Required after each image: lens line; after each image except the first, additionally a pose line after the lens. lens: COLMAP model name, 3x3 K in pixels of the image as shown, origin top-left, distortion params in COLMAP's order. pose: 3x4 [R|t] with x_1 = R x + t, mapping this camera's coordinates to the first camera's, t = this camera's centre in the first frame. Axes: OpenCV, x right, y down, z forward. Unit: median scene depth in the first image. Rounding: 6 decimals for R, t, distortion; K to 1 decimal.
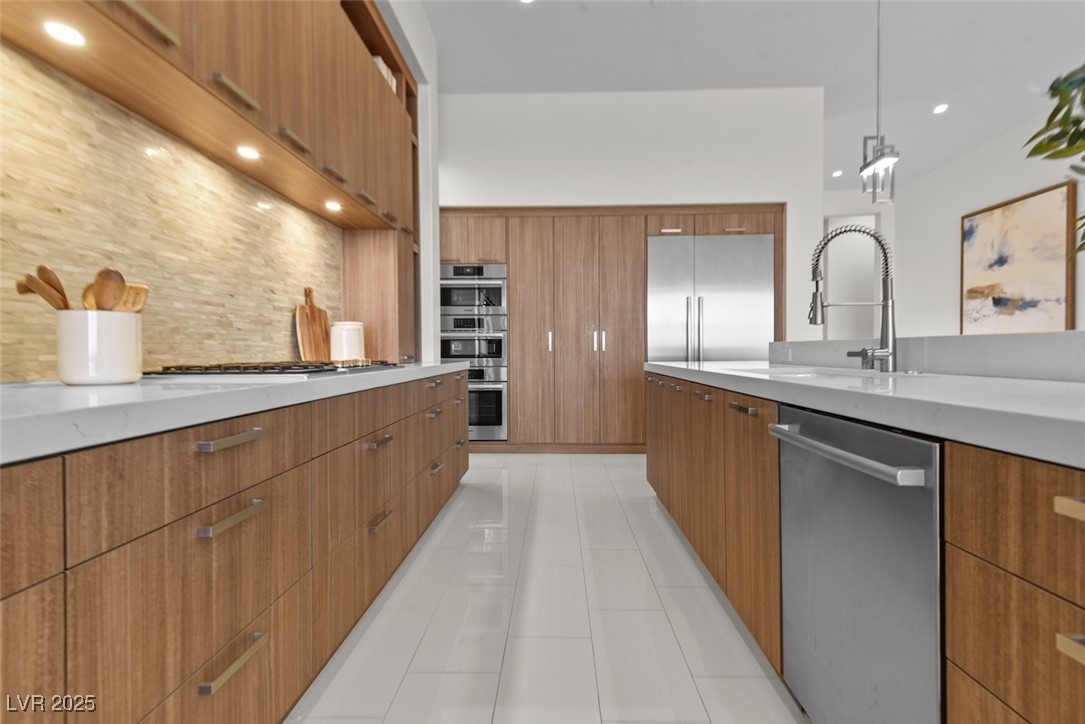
lens RADIAL K [[517.4, 0, 541.1], [0, 517.4, 361.7], [0, 0, 1]] dist [-0.014843, -0.002811]
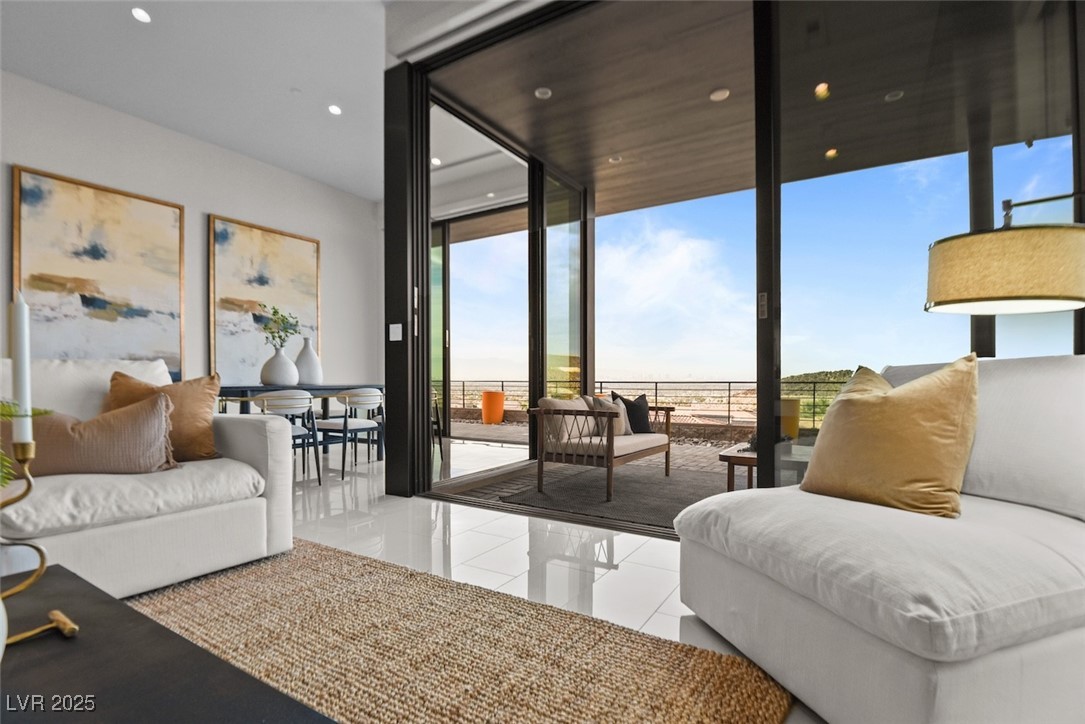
lens RADIAL K [[517.4, 0, 548.4], [0, 517.4, 380.7], [0, 0, 1]] dist [-0.014843, -0.002811]
pose [[-0.827239, -0.003938, 0.561837, -0.170333], [0.007370, 0.999813, 0.017859, -0.000275], [-0.561803, 0.018914, -0.827055, 1.269254]]
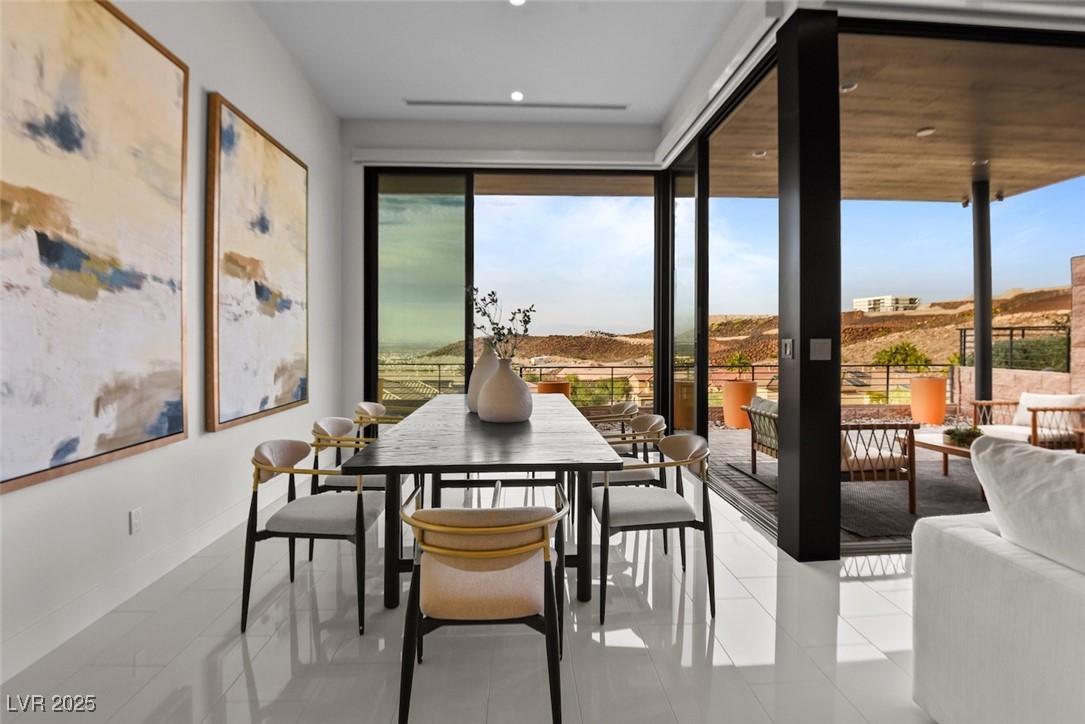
lens RADIAL K [[517.4, 0, 552.9], [0, 517.4, 331.8], [0, 0, 1]] dist [-0.014843, -0.002811]
pose [[-0.999472, 0.000247, -0.032499, 0.586936], [0.000091, 0.999988, 0.004813, -0.067547], [0.032500, 0.004808, -0.999460, 1.342243]]
